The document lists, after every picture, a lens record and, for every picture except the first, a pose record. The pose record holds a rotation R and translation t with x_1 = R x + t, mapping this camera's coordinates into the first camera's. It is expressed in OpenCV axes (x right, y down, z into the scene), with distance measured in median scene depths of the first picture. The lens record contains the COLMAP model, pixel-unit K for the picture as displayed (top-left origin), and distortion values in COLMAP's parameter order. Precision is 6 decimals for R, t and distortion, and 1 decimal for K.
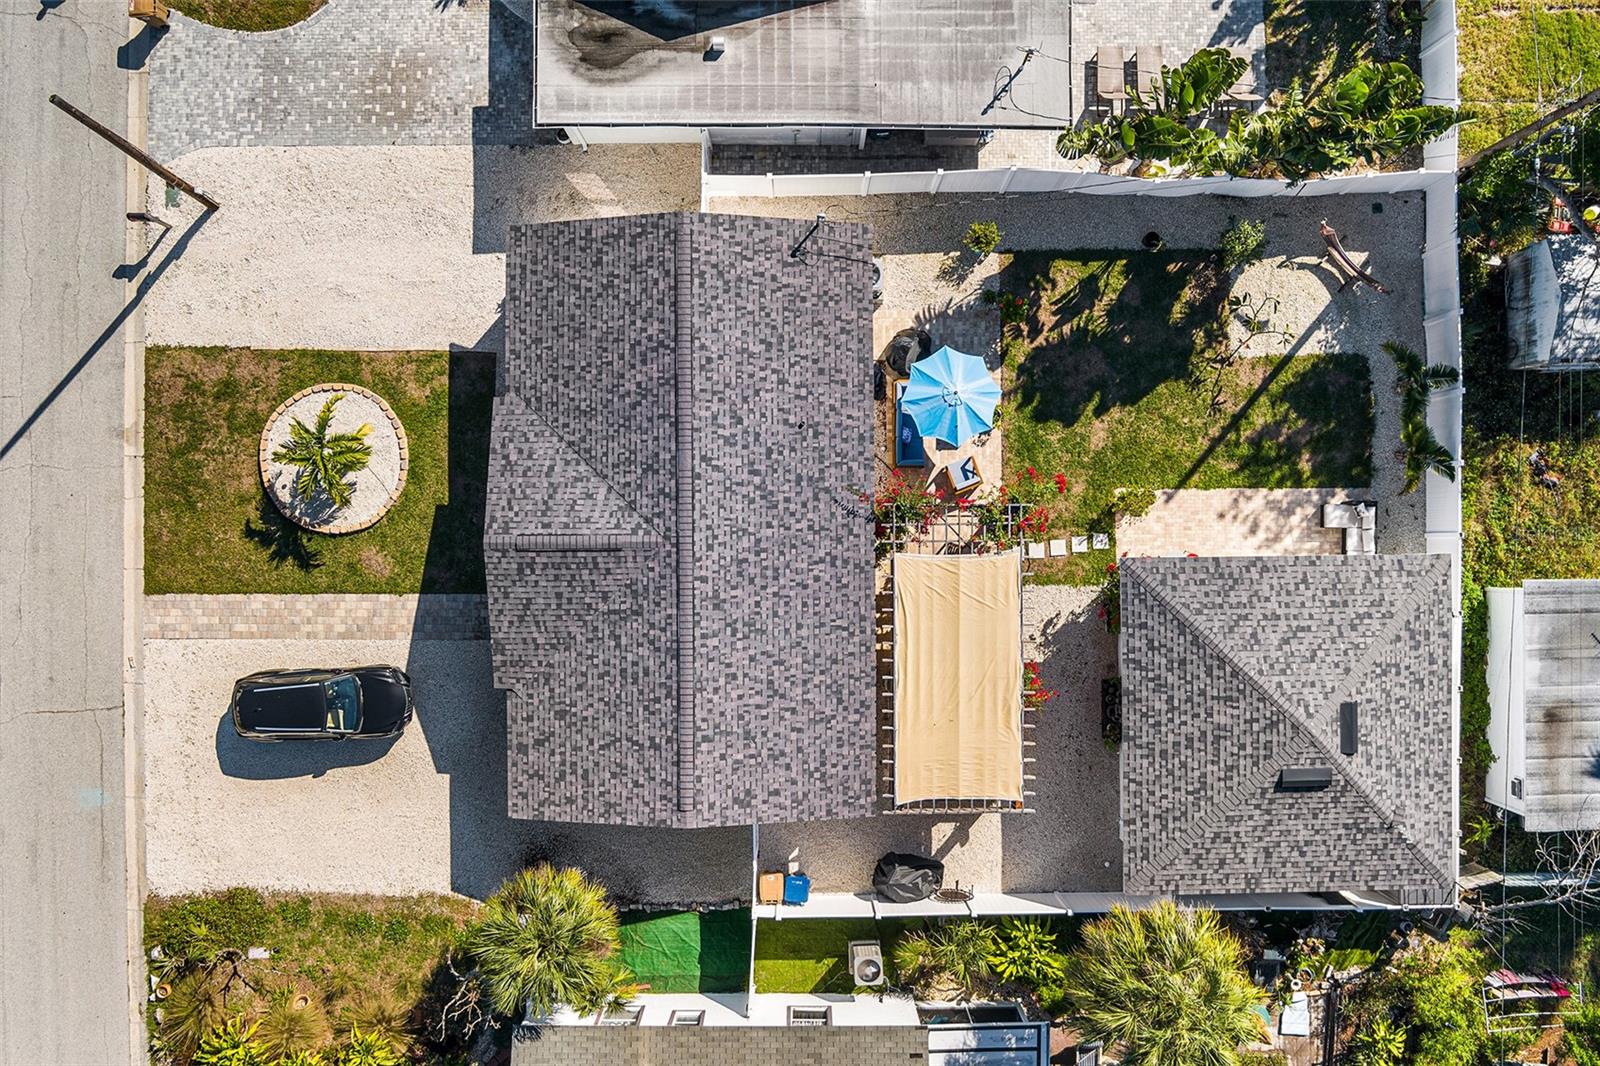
lens RADIAL K [[1286.3, 0, 785.9], [0, 1286.3, 530.1], [0, 0, 1]] dist [-0.072921, 0.028165]
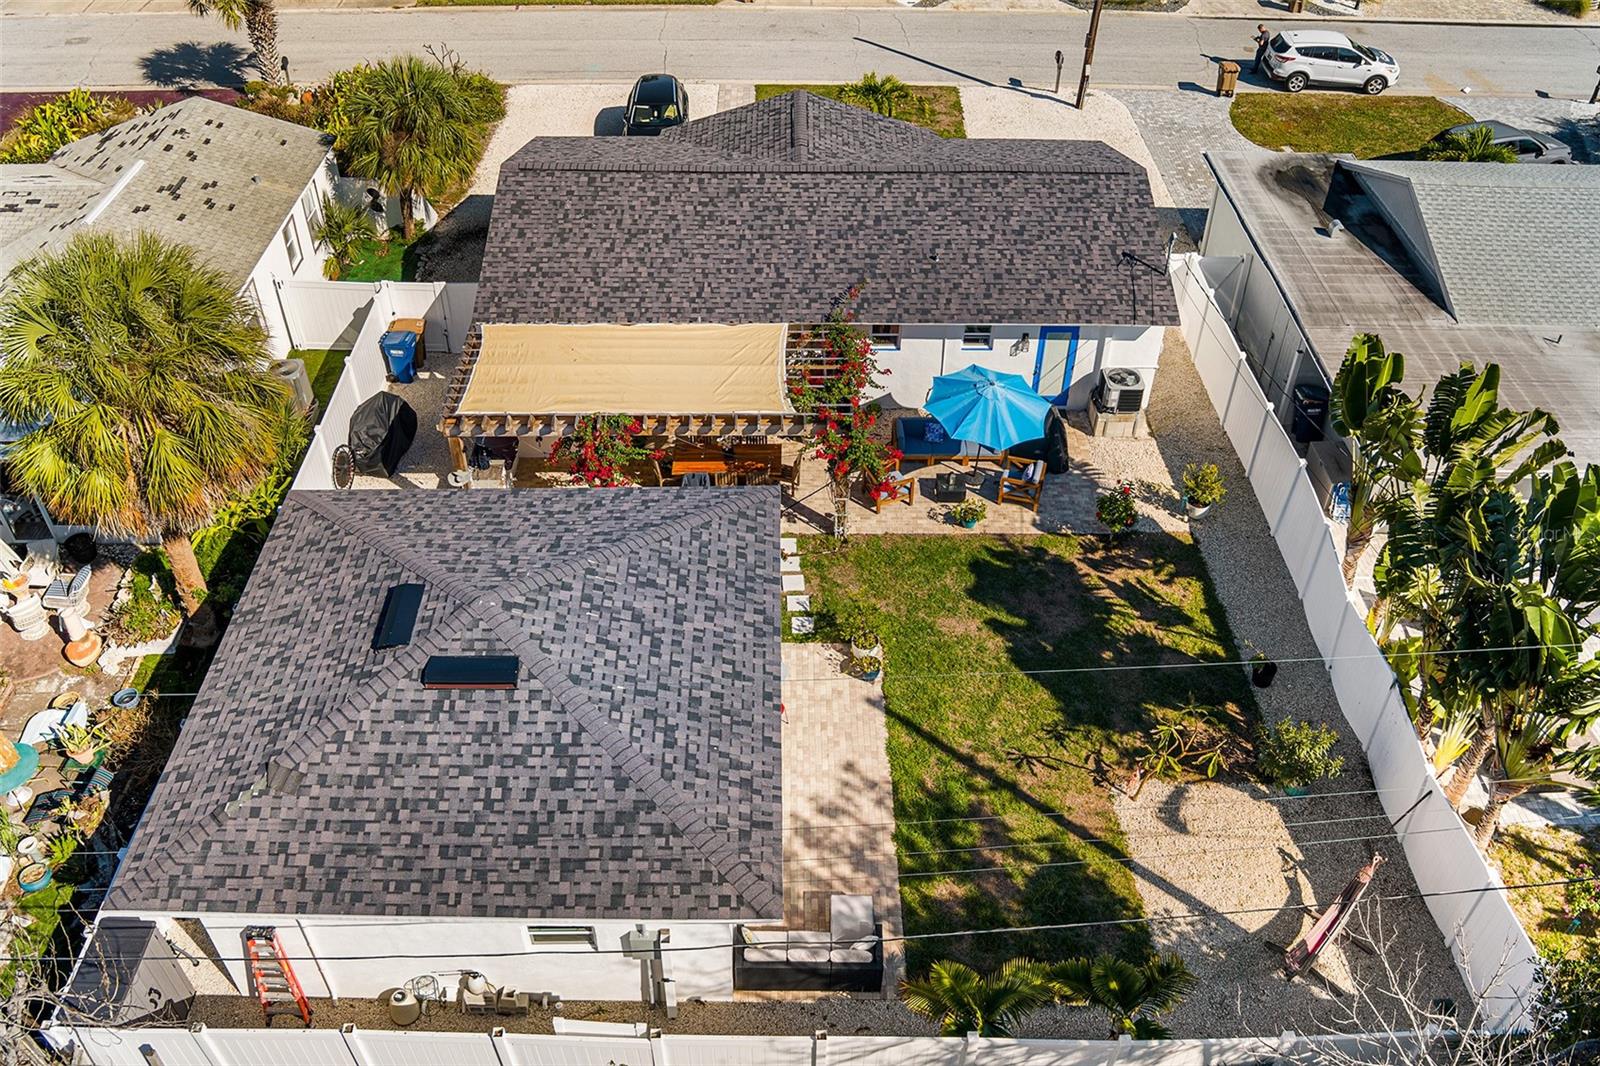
lens RADIAL K [[1286.3, 0, 795.6], [0, 1286.3, 540.4], [0, 0, 1]] dist [-0.072921, 0.028165]
pose [[0.001644, 0.663205, -0.748436, 0.782760], [-0.999994, 0.003462, 0.000871, 0.012789], [0.003169, 0.748430, 0.663207, 0.554538]]
